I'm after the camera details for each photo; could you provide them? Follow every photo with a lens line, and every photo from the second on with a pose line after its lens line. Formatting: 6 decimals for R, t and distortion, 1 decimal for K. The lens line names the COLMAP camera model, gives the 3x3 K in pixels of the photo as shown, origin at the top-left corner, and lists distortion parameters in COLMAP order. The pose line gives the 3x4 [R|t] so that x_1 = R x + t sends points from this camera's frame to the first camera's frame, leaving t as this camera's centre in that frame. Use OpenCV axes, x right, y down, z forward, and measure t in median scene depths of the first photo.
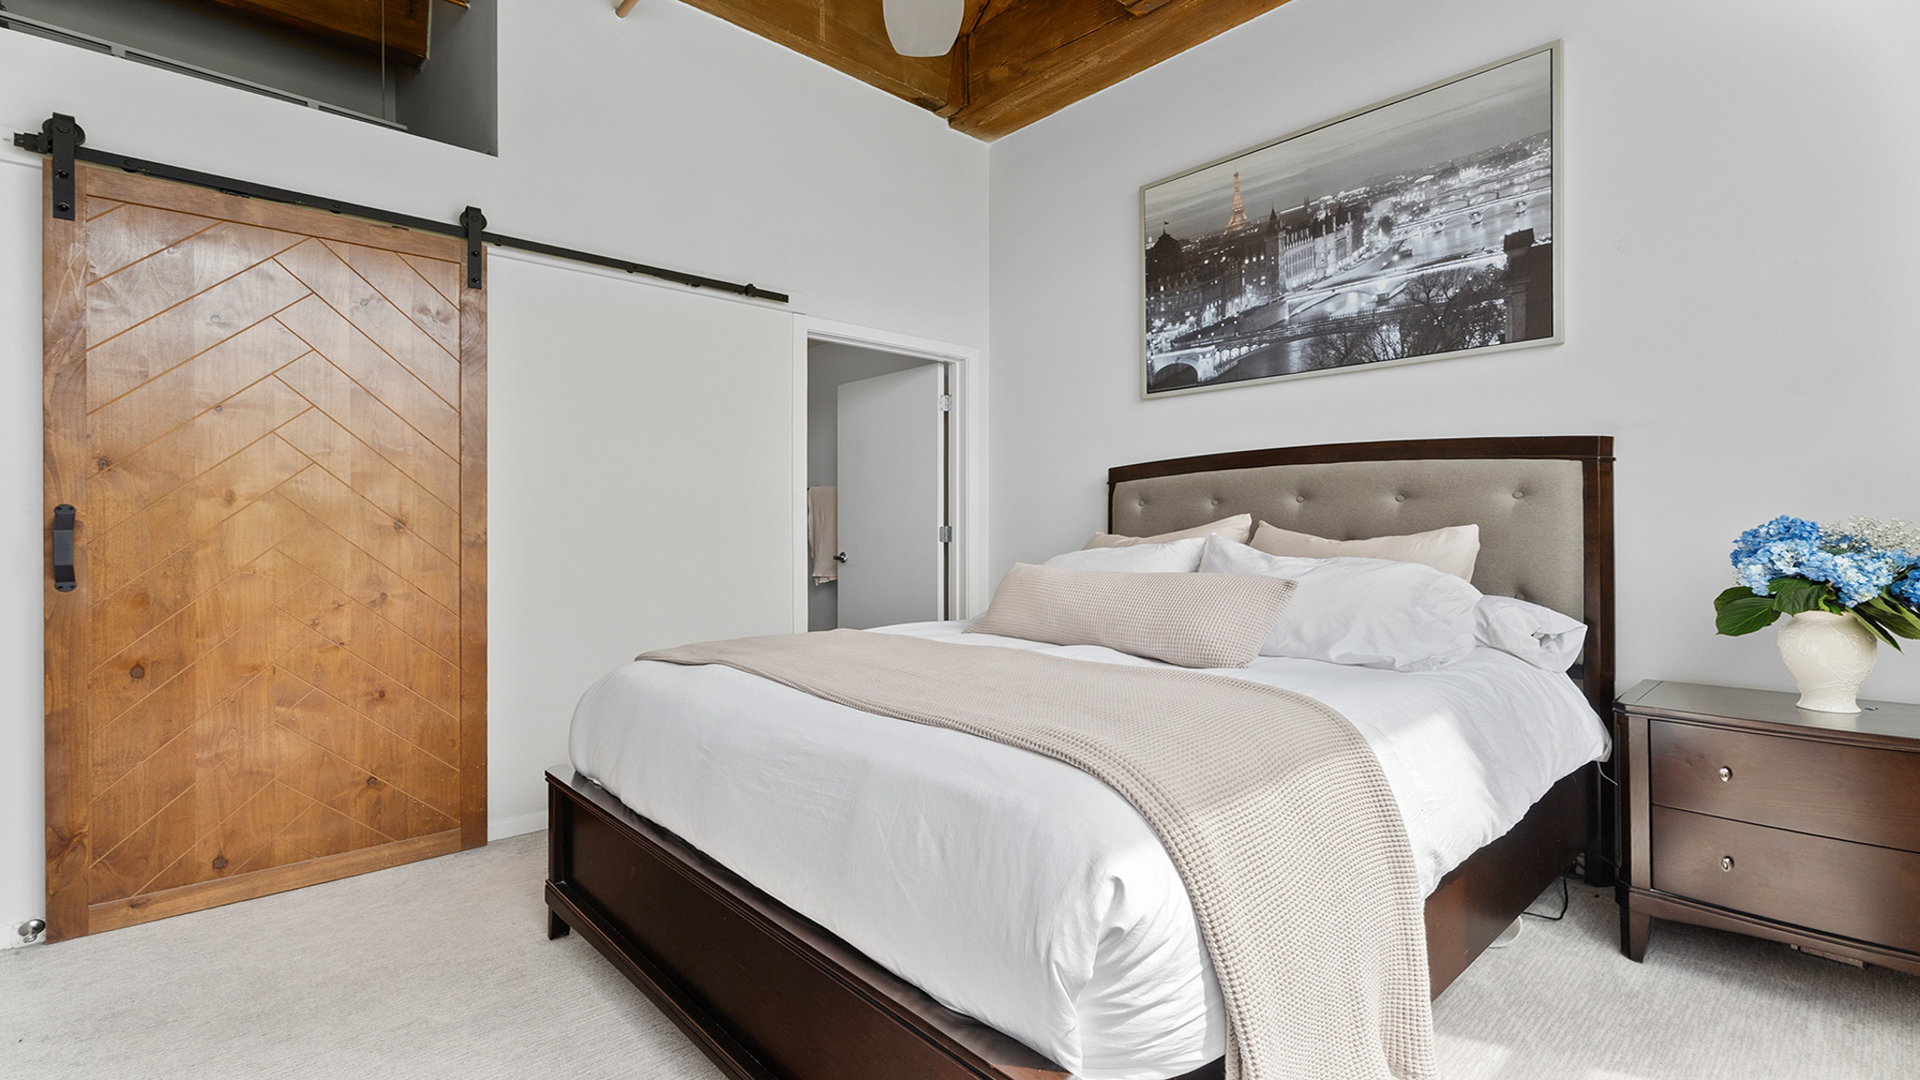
lens RADIAL K [[861.1, 0, 971.8], [0, 861.1, 529.8], [0, 0, 1]] dist [0.000521, -0.000011]
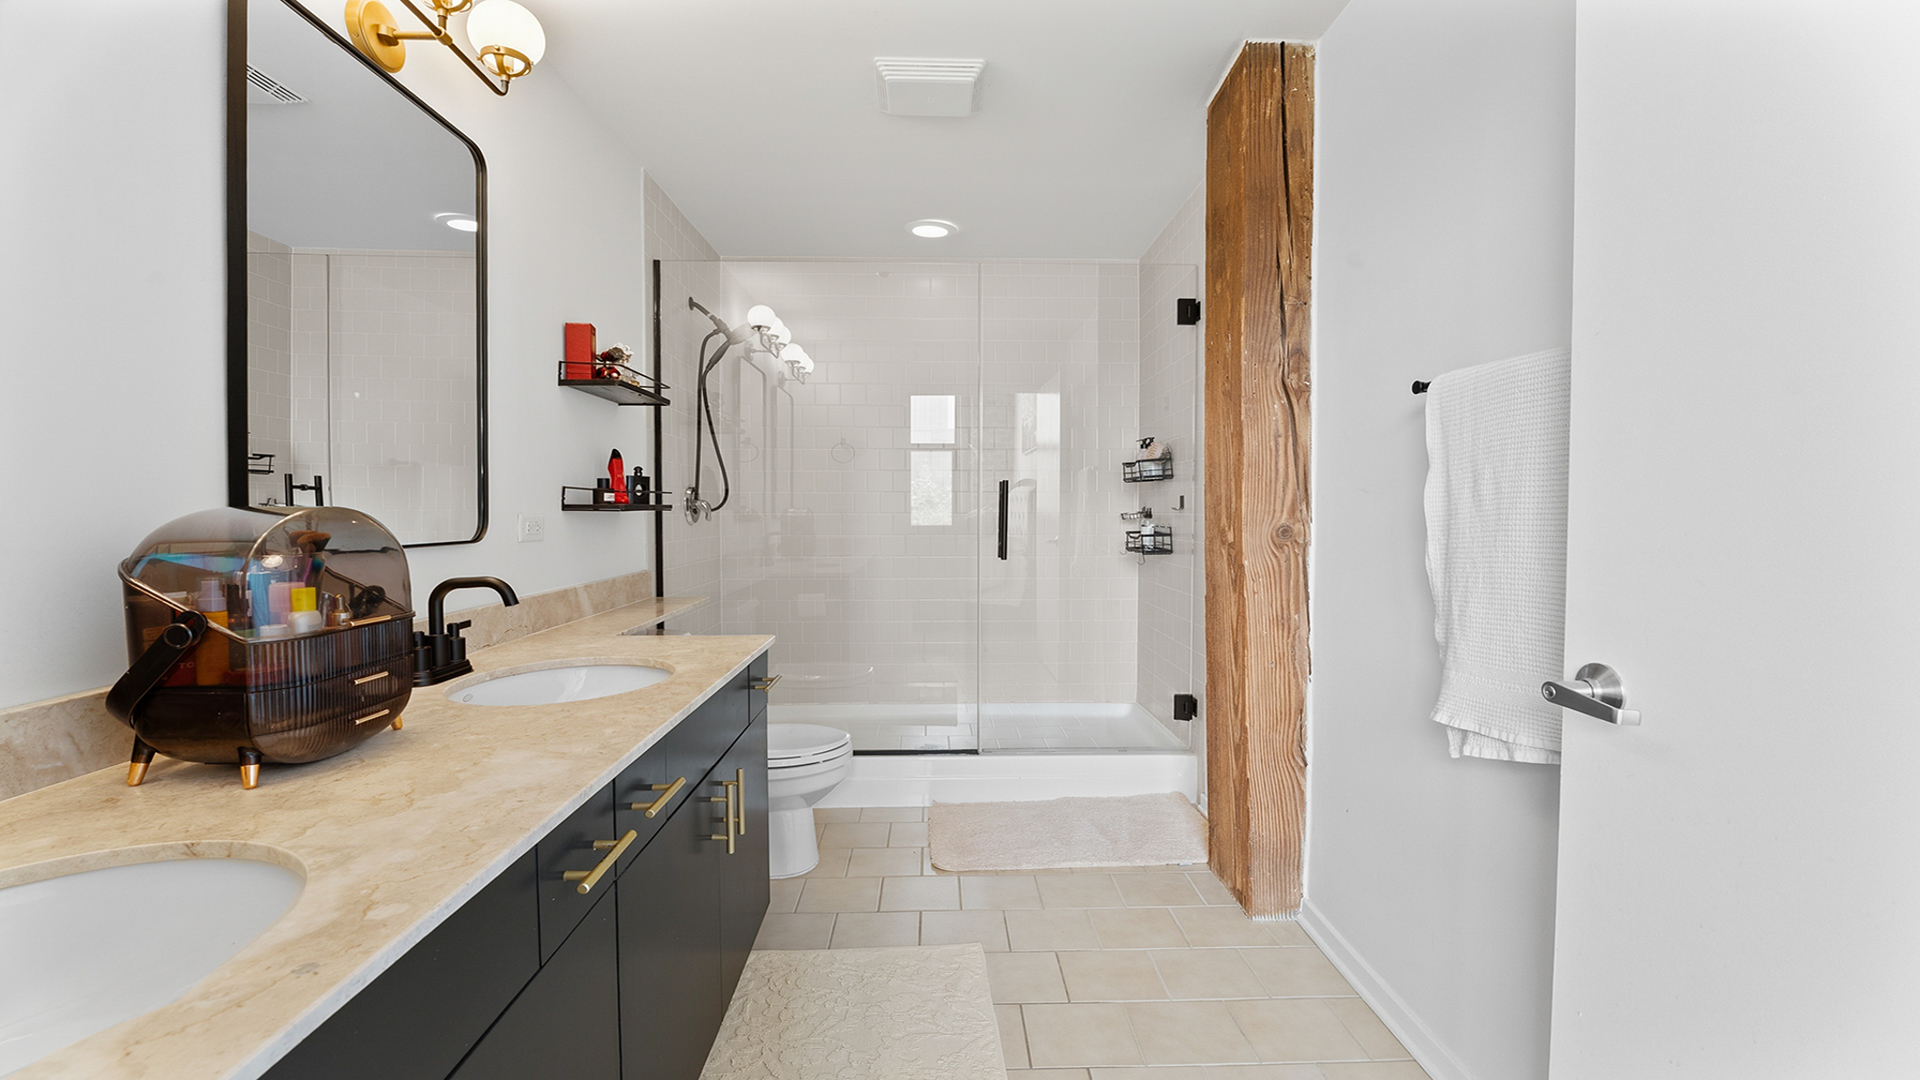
lens RADIAL K [[869.0, 0, 964.3], [0, 869.0, 536.9], [0, 0, 1]] dist [-0.015823, 0.000356]
pose [[0.759397, 0.024184, -0.650177, -0.242991], [-0.004712, 0.999487, 0.031673, -0.017314], [0.650610, -0.020989, 0.759122, 1.389610]]
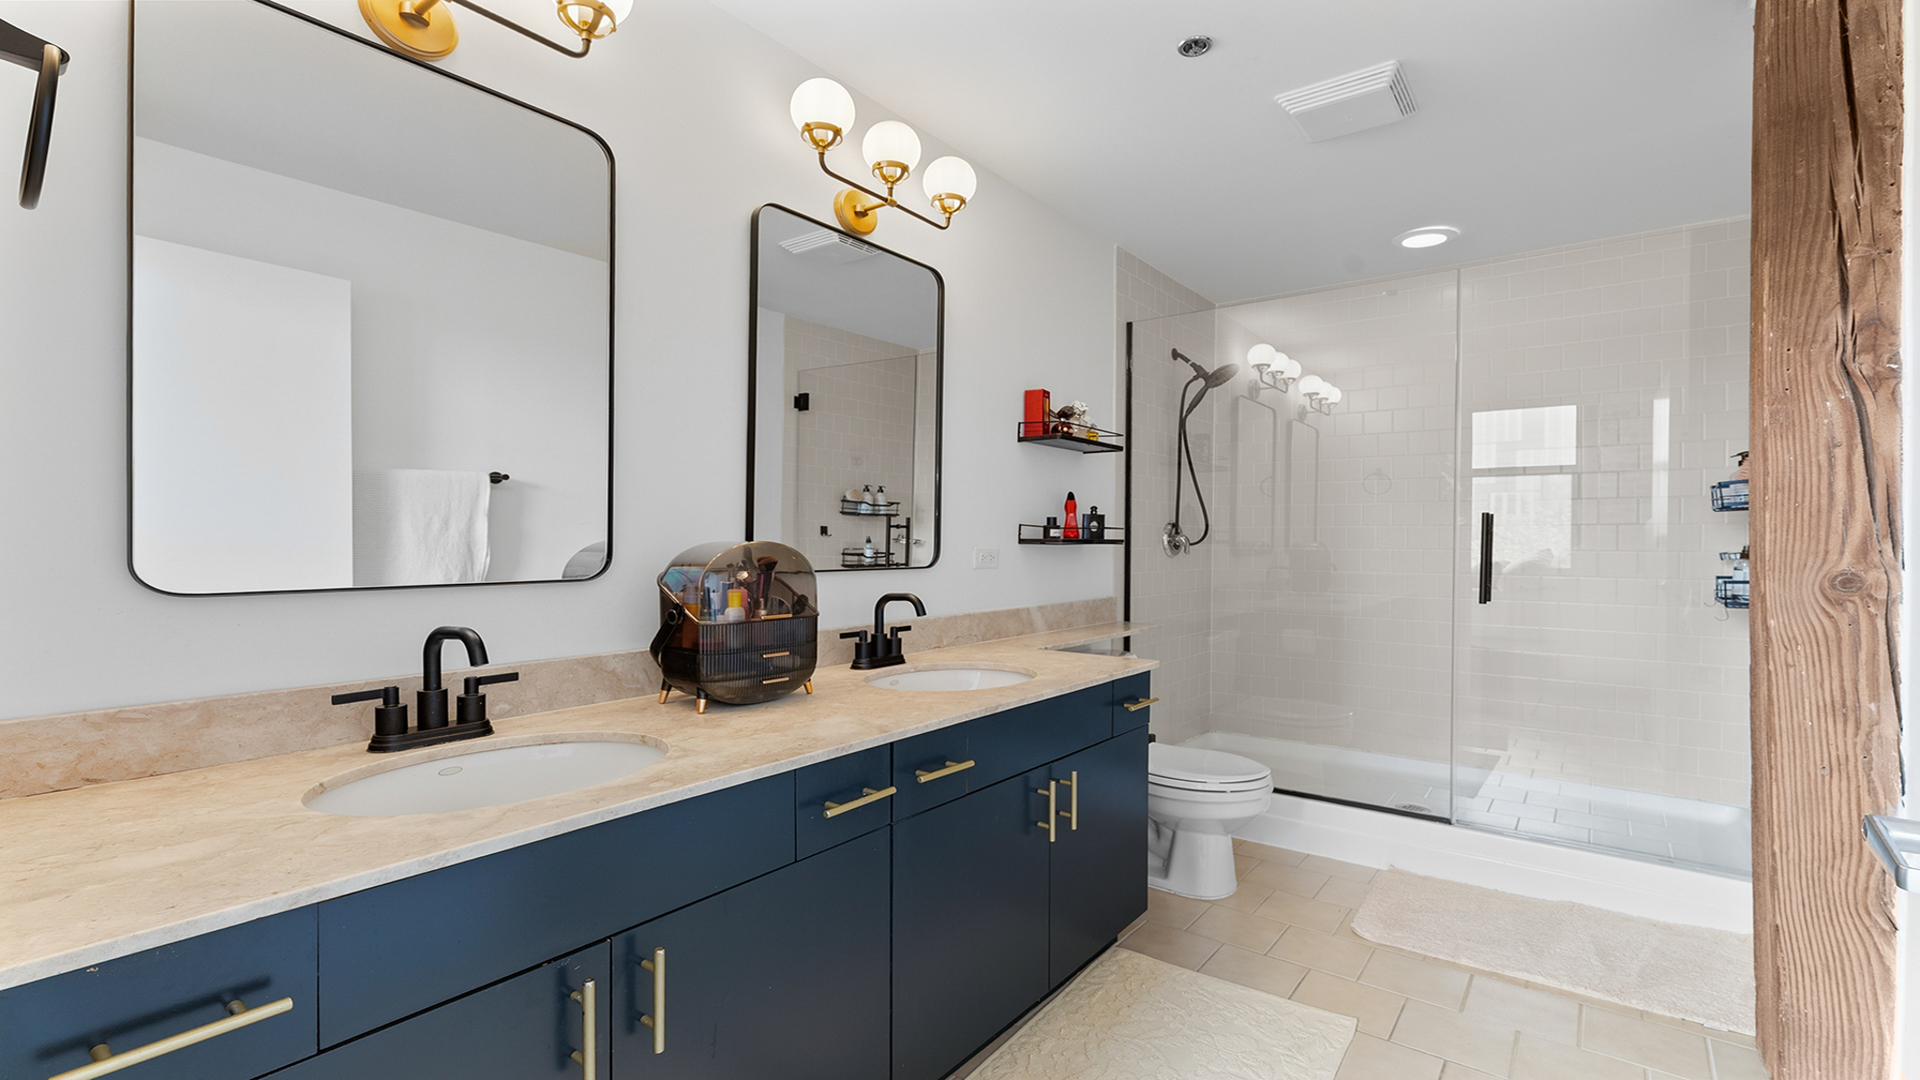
lens RADIAL K [[851.8, 0, 967.1], [0, 851.8, 539.3], [0, 0, 1]] dist [0.000324, -0.000785]
pose [[0.179015, 0.003423, -0.983840, -0.138691], [-0.009454, 0.999954, 0.001759, -0.020156], [0.983801, 0.008986, 0.179039, 1.495929]]
